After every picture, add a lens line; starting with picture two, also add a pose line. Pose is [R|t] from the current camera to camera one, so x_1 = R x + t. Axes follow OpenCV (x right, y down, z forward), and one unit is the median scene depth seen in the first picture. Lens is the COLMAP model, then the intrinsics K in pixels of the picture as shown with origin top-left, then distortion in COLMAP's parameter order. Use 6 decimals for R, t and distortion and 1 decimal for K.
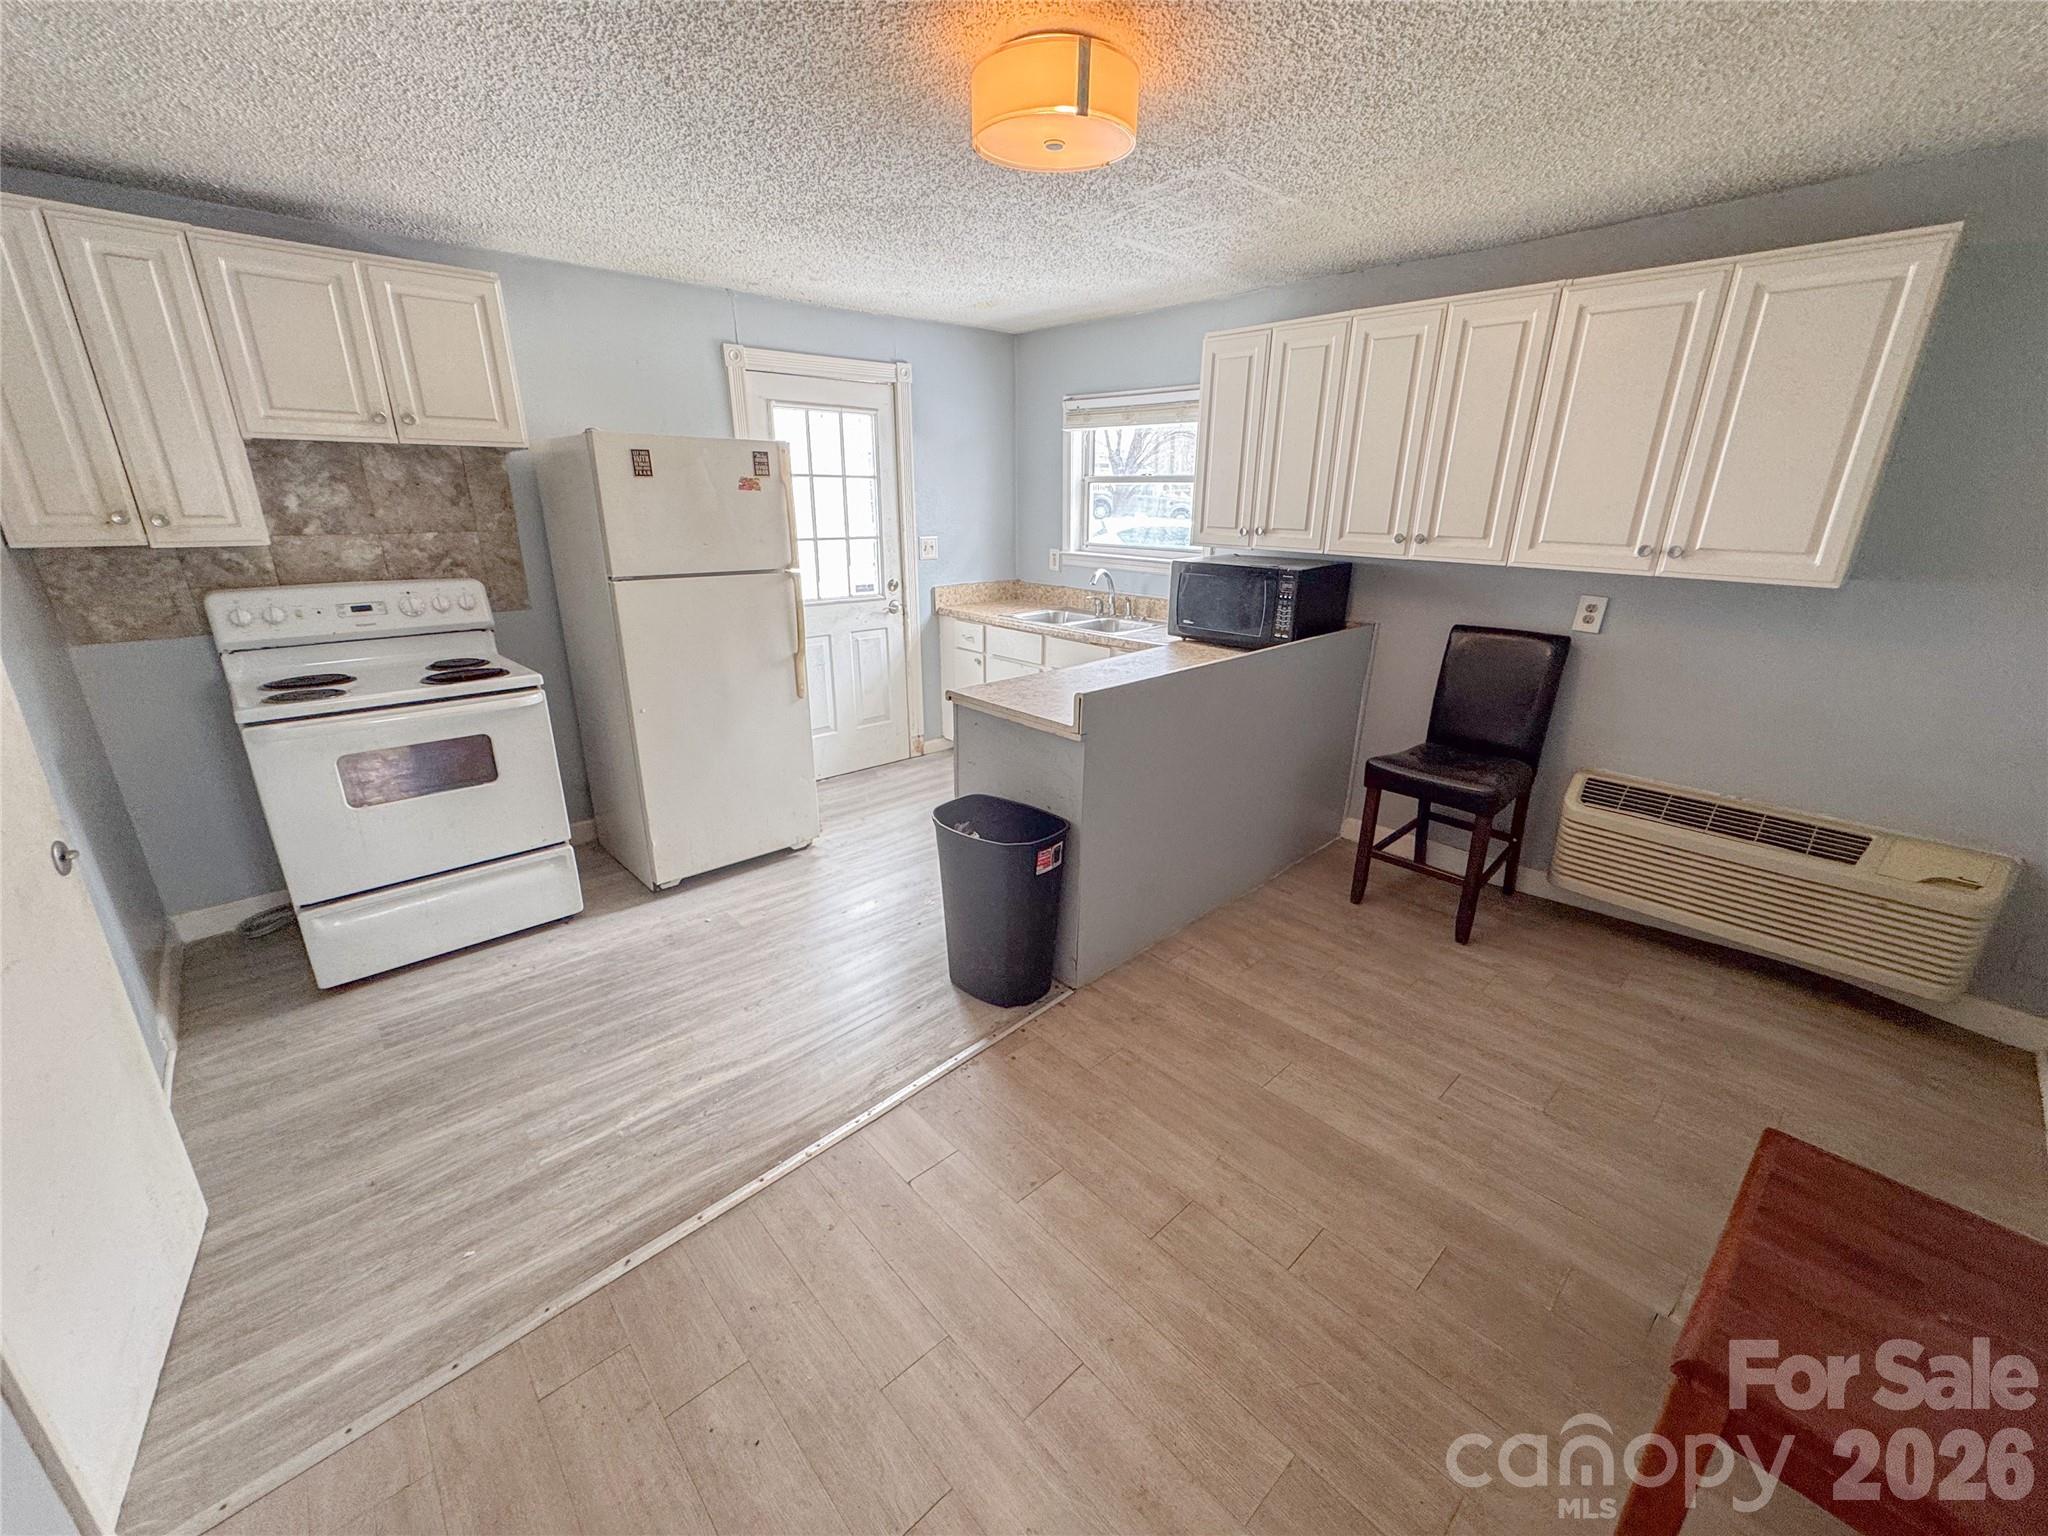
lens RADIAL K [[828.3, 0, 1023.0], [0, 828.3, 771.2], [0, 0, 1]] dist [-0.001157, -0.000506]
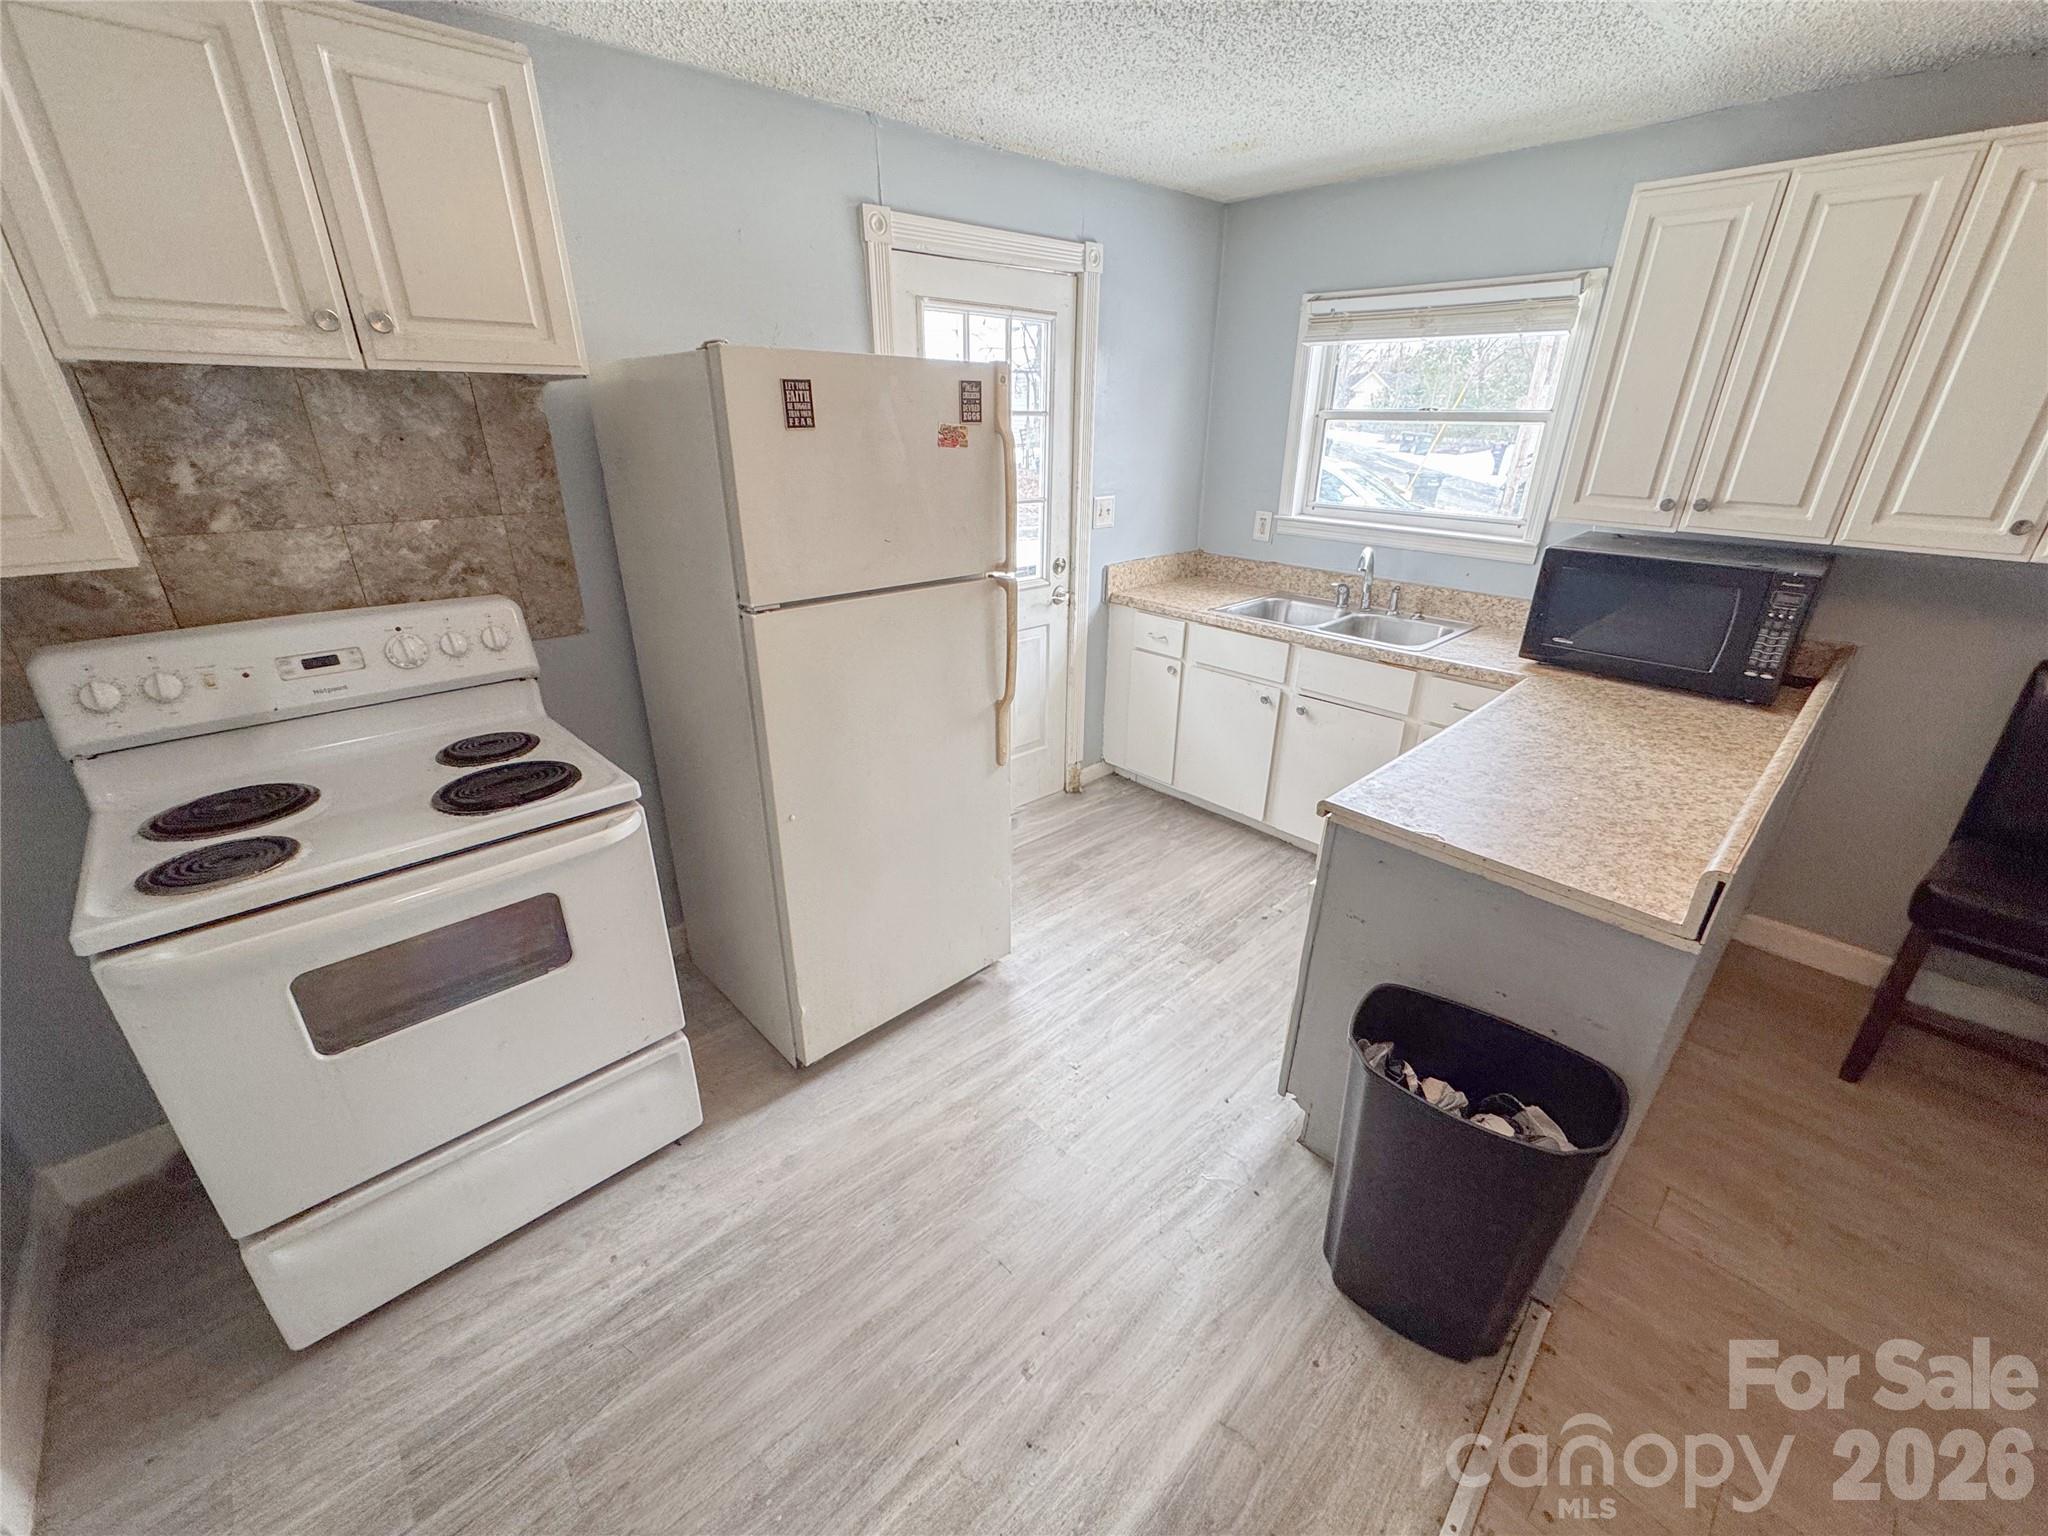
lens RADIAL K [[842.2, 0, 1026.1], [0, 842.2, 776.0], [0, 0, 1]] dist [-0.001587, -0.000240]
pose [[0.999995, -0.002350, 0.001889, -0.277081], [0.002186, 0.996568, 0.082751, -0.150307], [-0.002077, -0.082747, 0.996568, 0.366691]]
